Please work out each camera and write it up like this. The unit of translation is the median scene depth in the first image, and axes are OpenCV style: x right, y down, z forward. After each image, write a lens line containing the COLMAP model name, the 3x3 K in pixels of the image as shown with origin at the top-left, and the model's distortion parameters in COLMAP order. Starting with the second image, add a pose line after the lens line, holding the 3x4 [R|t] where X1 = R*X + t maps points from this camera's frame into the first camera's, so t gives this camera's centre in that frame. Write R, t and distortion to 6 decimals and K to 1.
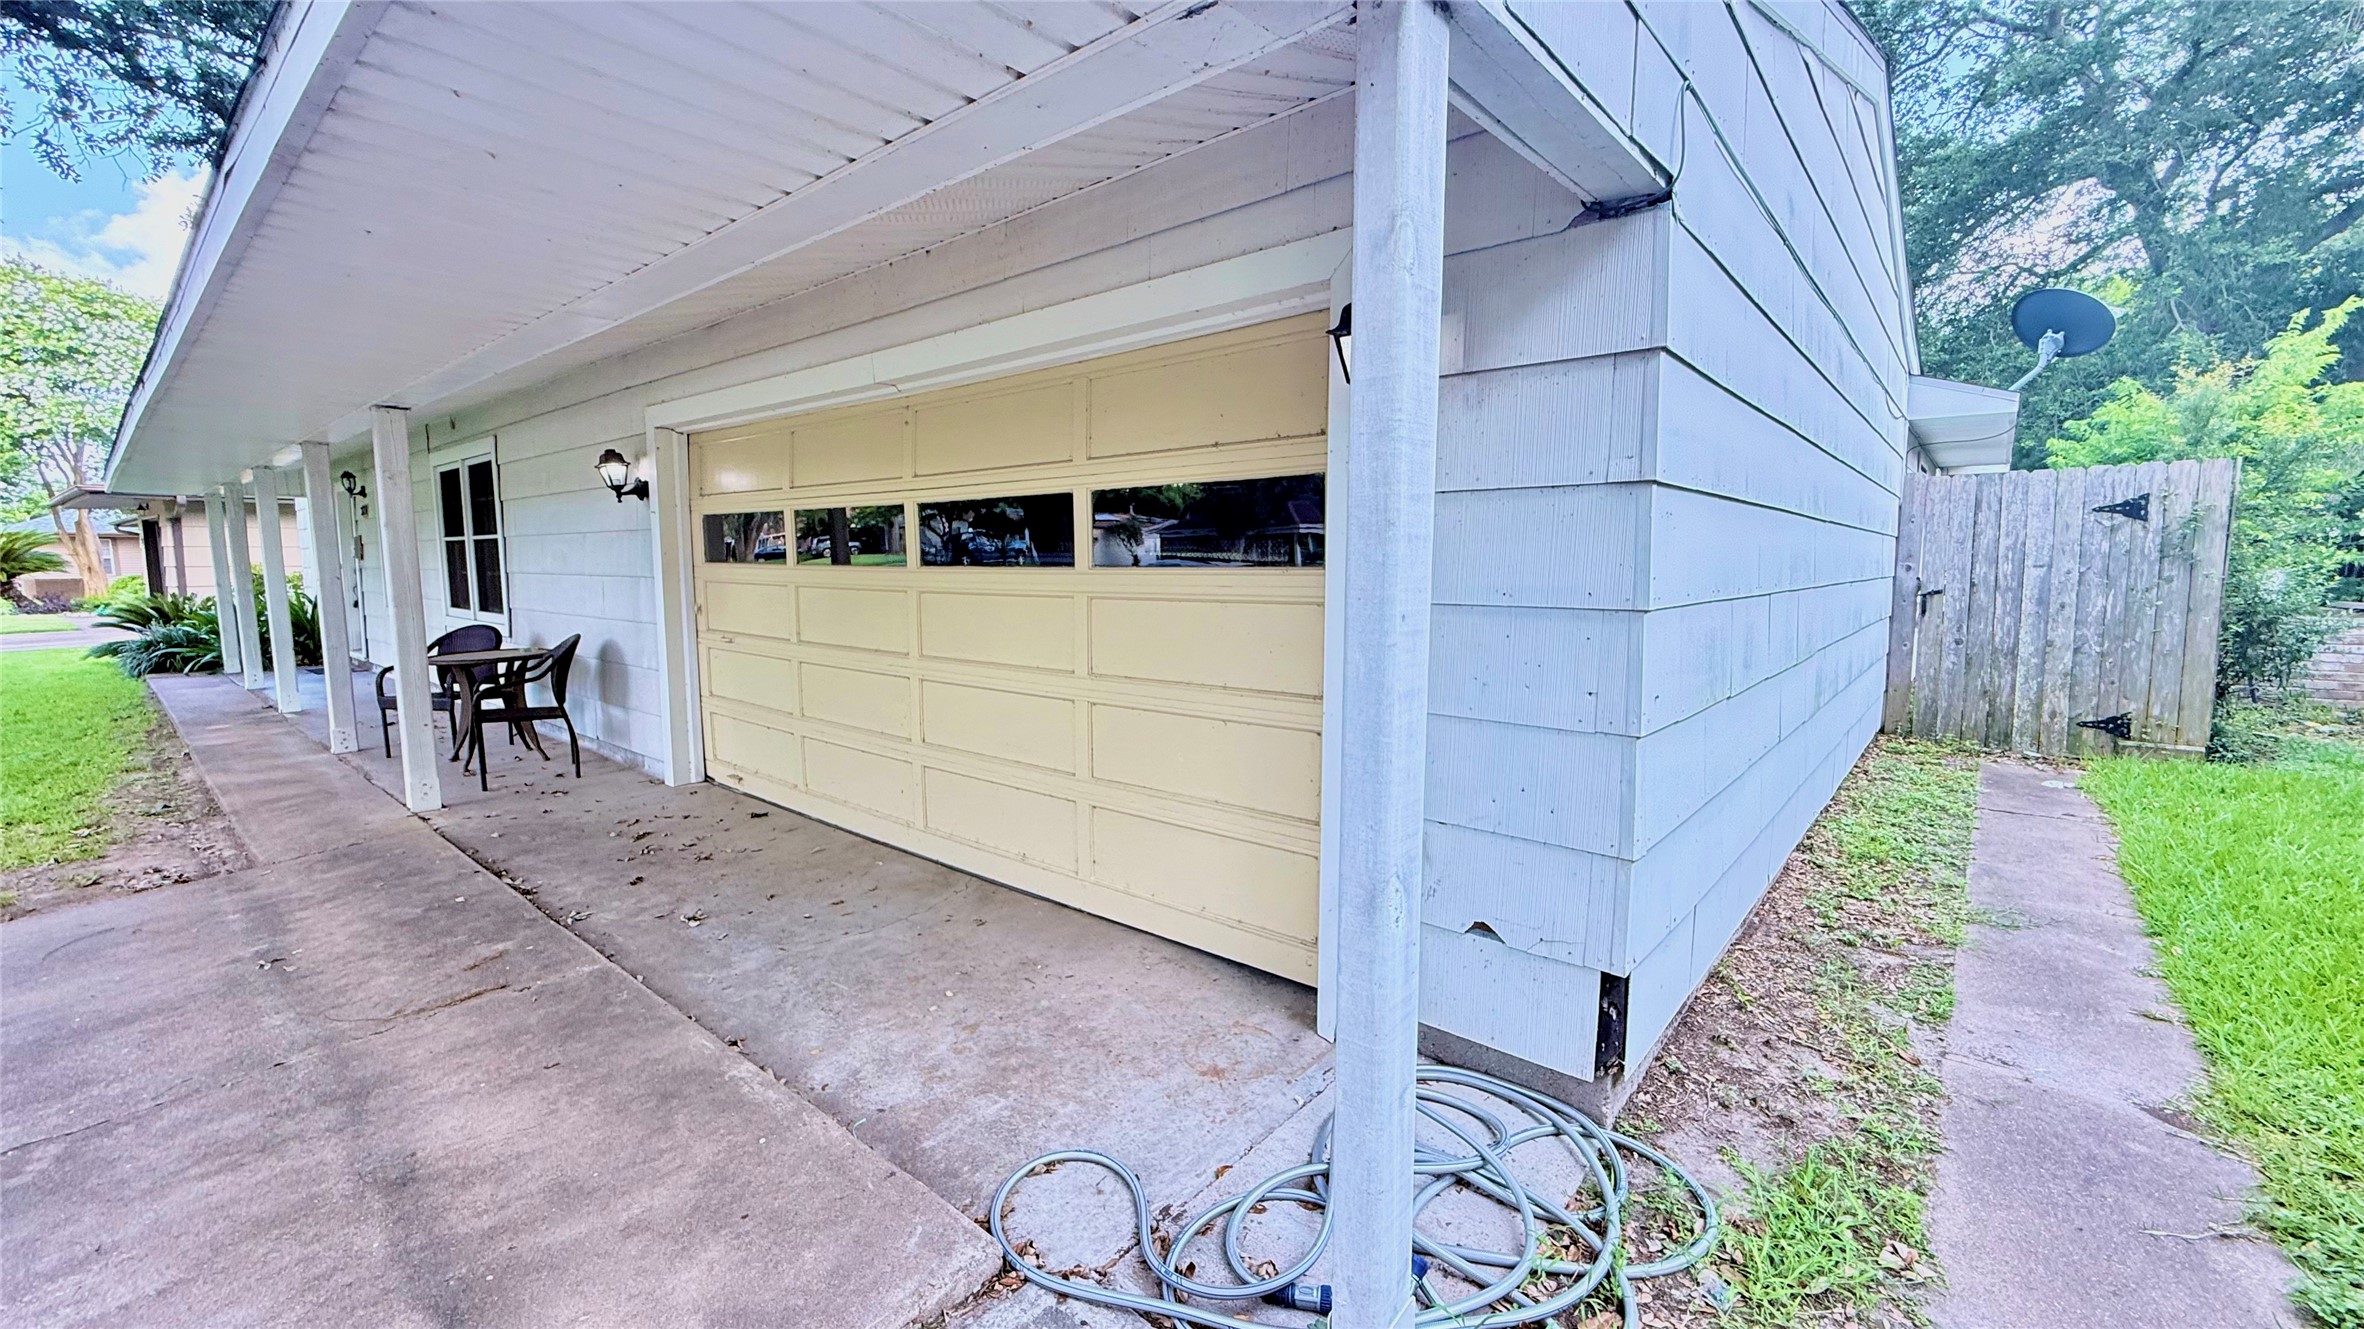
lens RADIAL K [[951.1, 0, 1181.6], [0, 951.1, 660.2], [0, 0, 1]] dist [-0.001174, 0.000338]
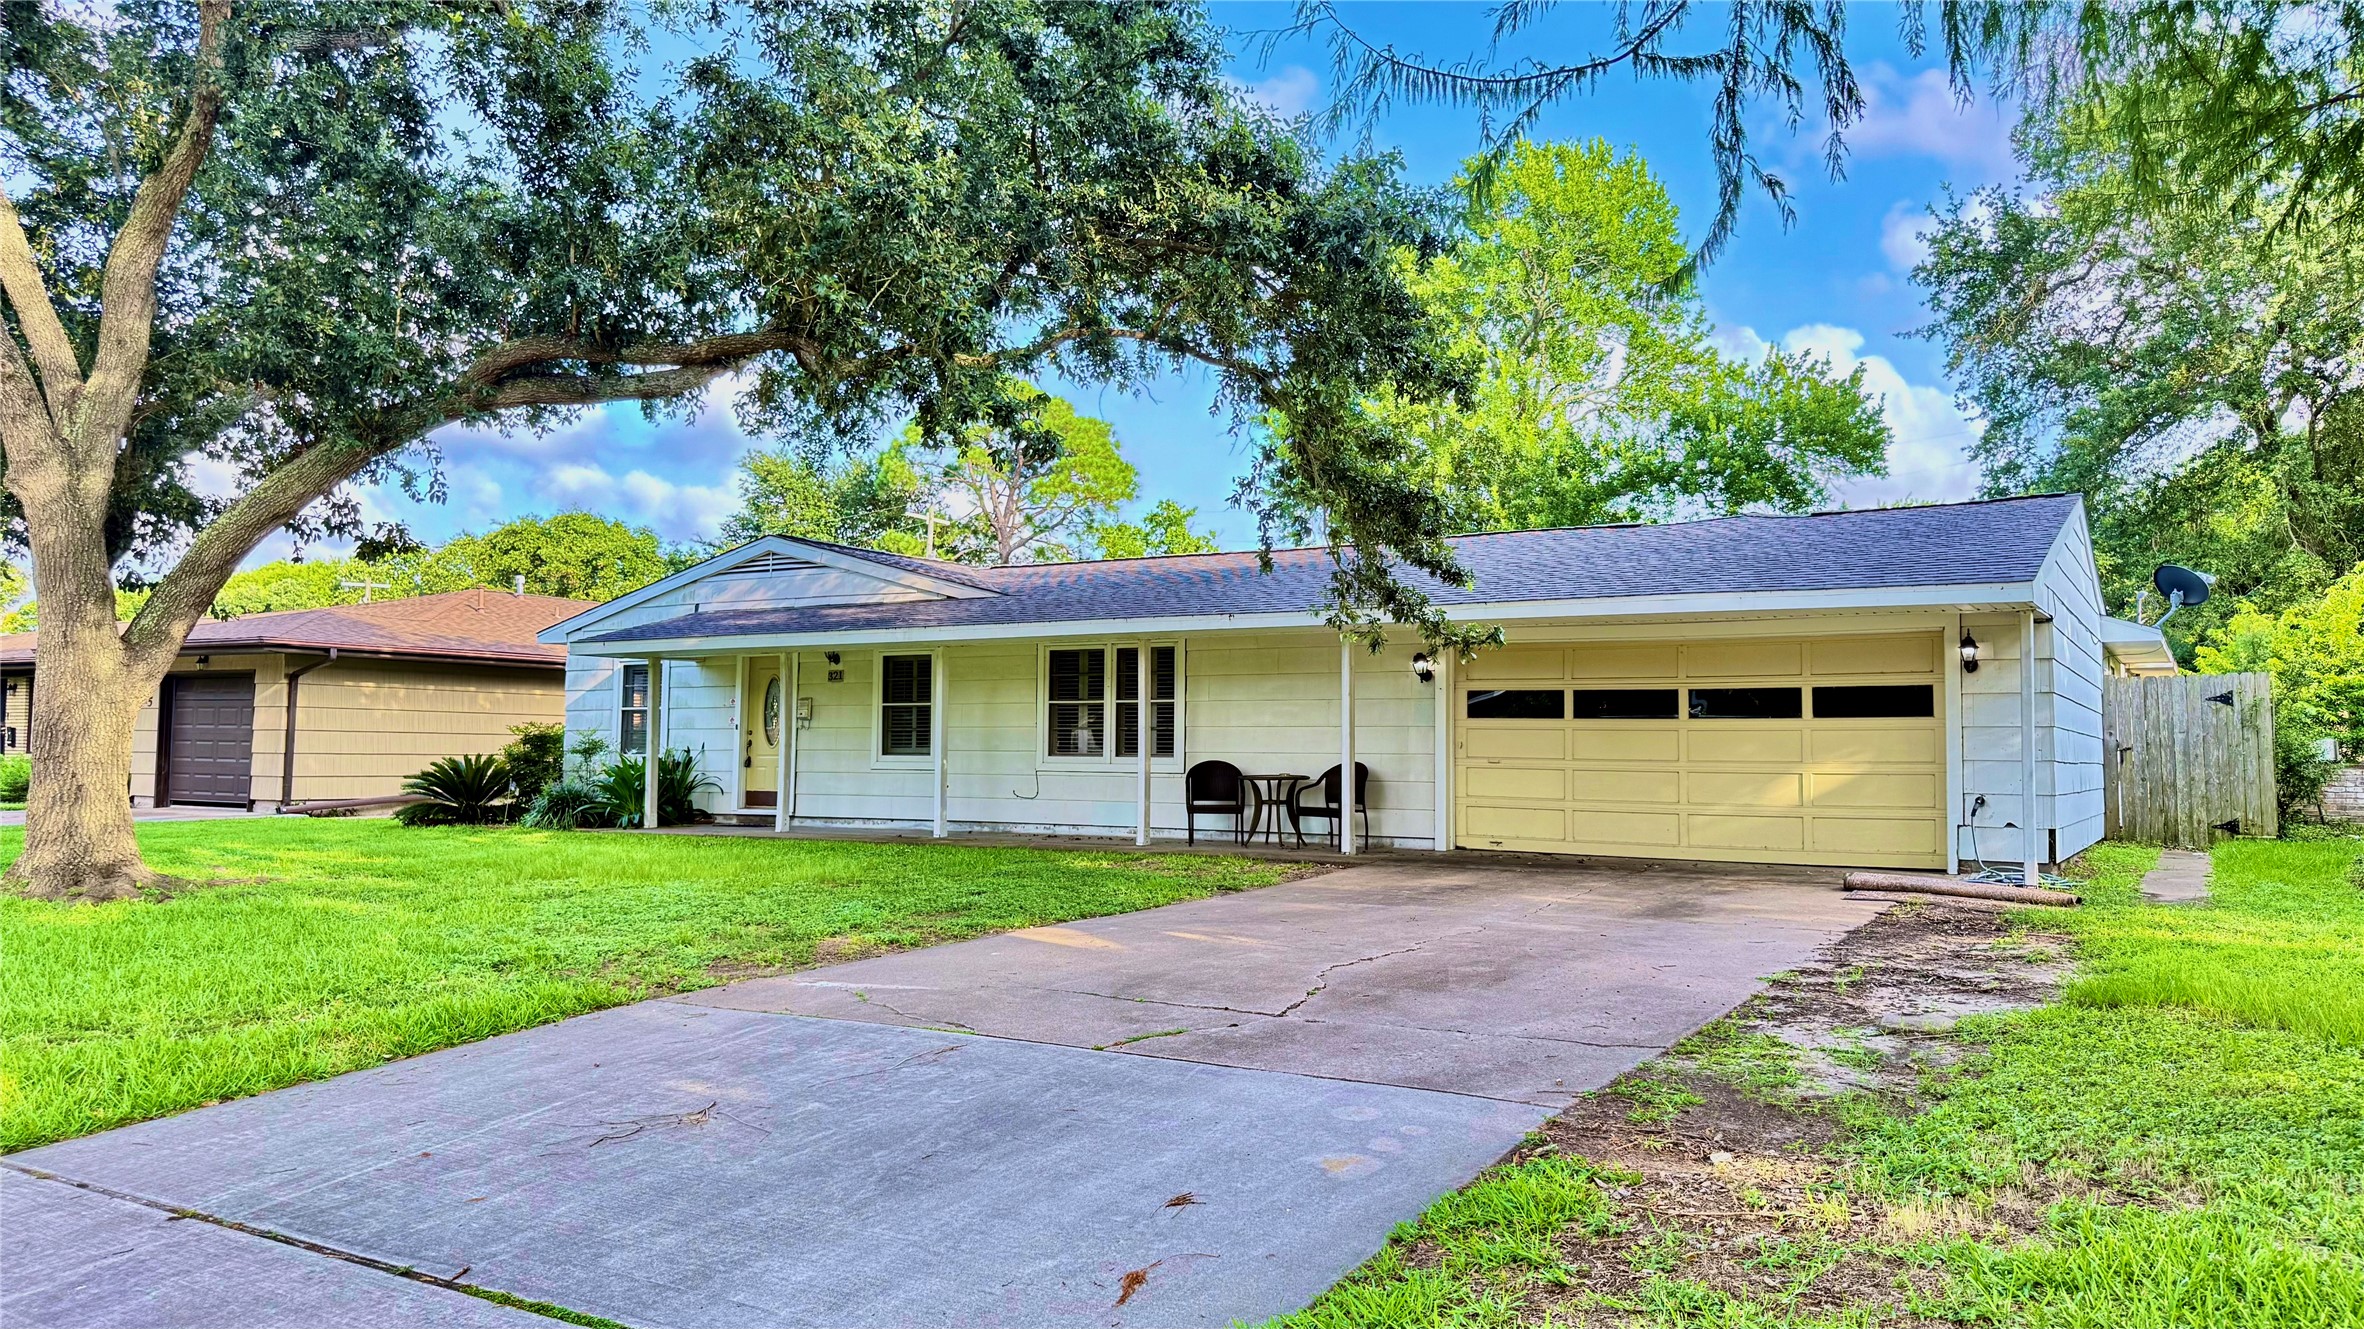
lens RADIAL K [[1696.8, 0, 1182.0], [0, 1696.8, 664.5], [0, 0, 1]] dist [0.005420, 0.001211]
pose [[0.987370, 0.016970, 0.157521, -1.321295], [0.008318, 0.987323, -0.158507, 0.245939], [-0.158214, 0.157816, 0.974712, -1.673635]]
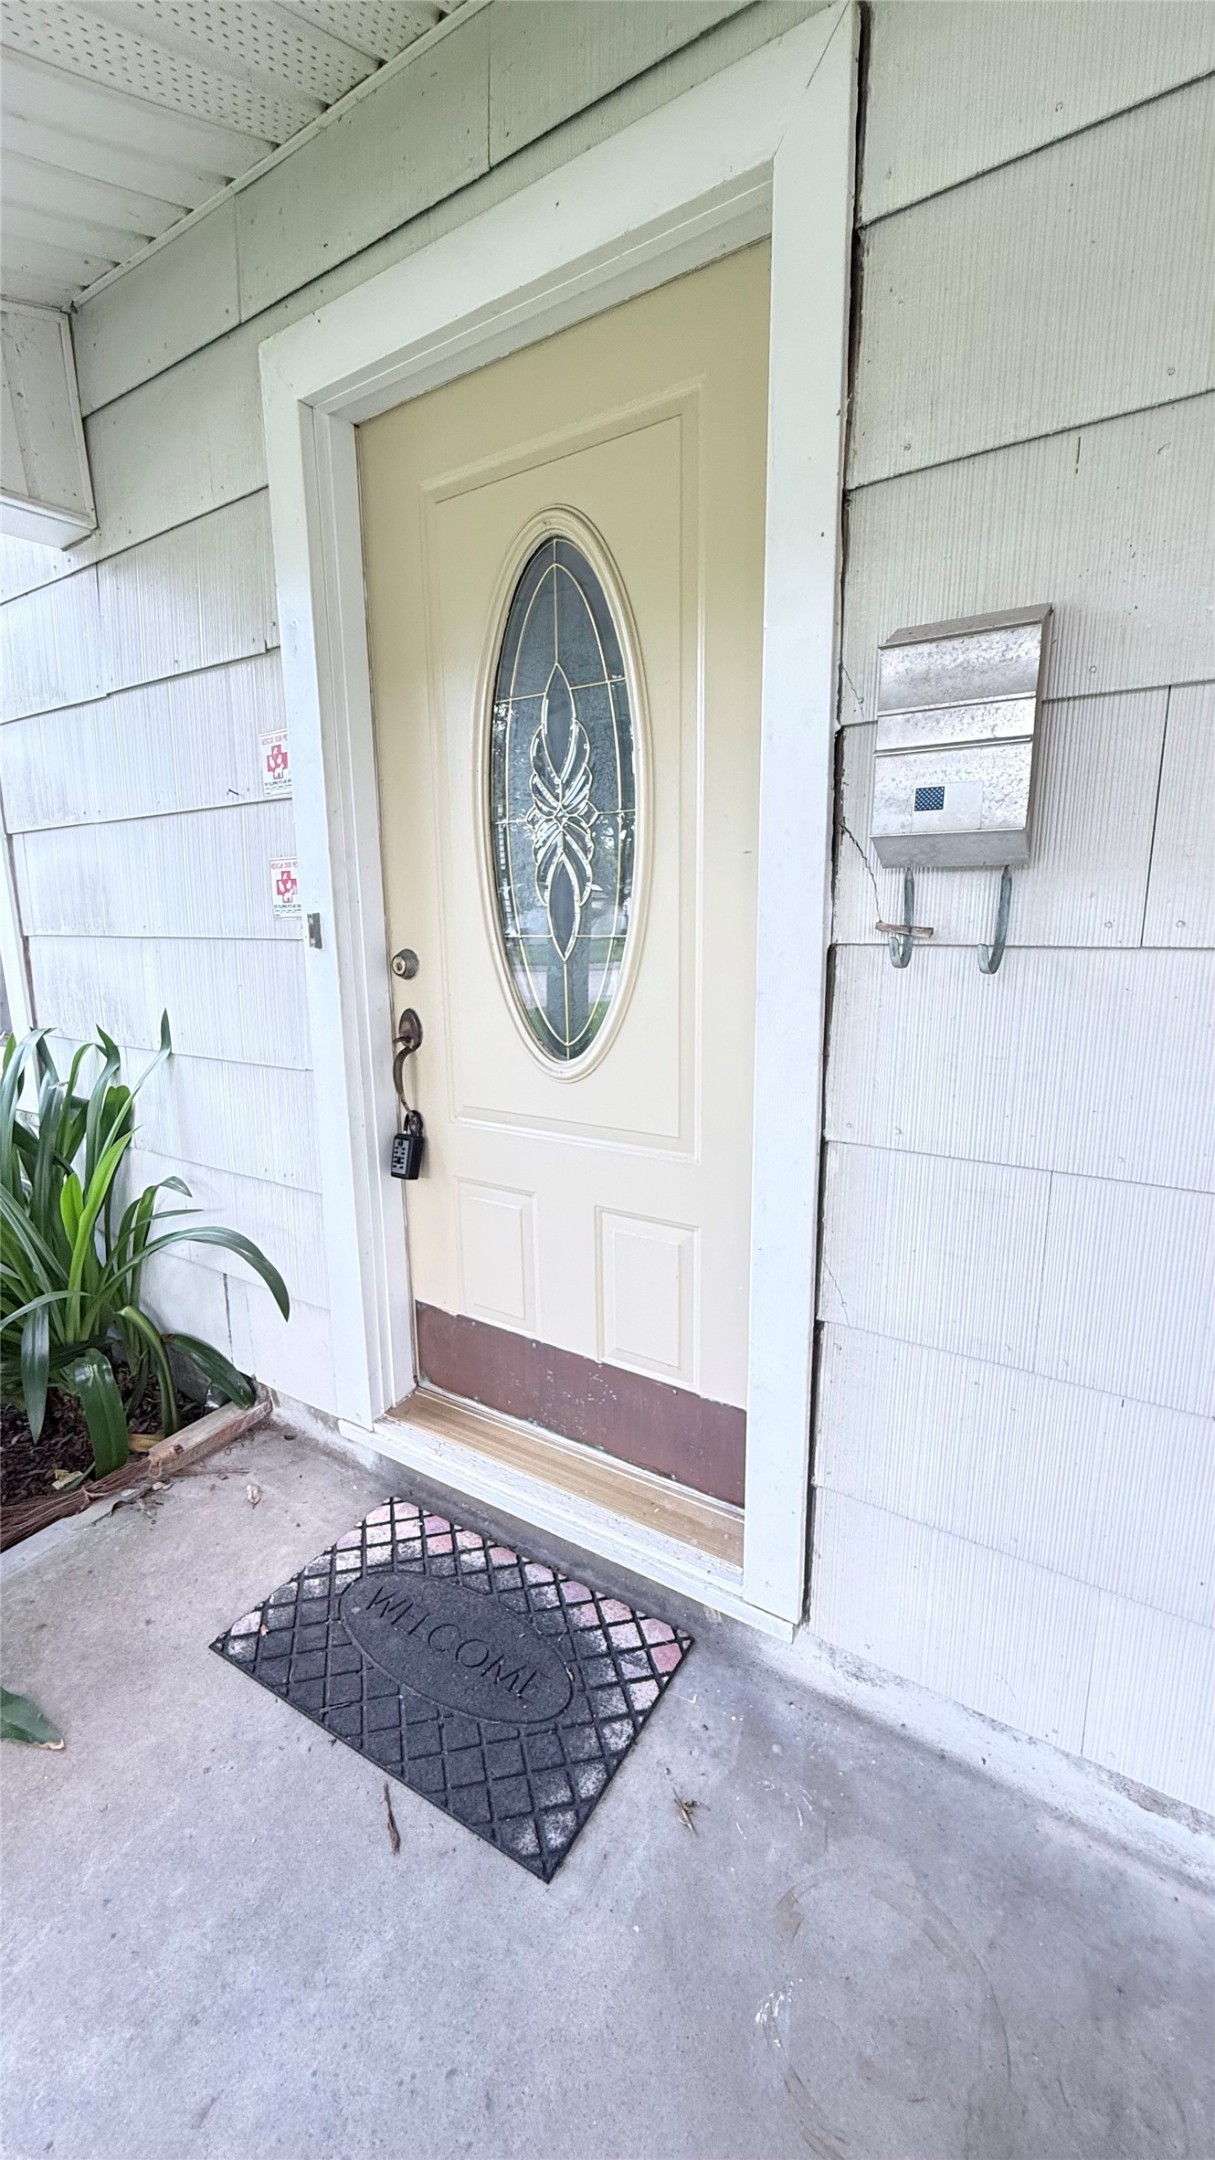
lens RADIAL K [[869.0, 0, 618.0], [0, 869.0, 1076.1], [0, 0, 1]] dist [-0.001174, 0.000338]
pose [[0.990777, -0.047569, 0.126882, -1.615183], [0.034066, 0.993724, 0.106547, -0.167411], [-0.131154, -0.101242, 0.986179, 1.602584]]
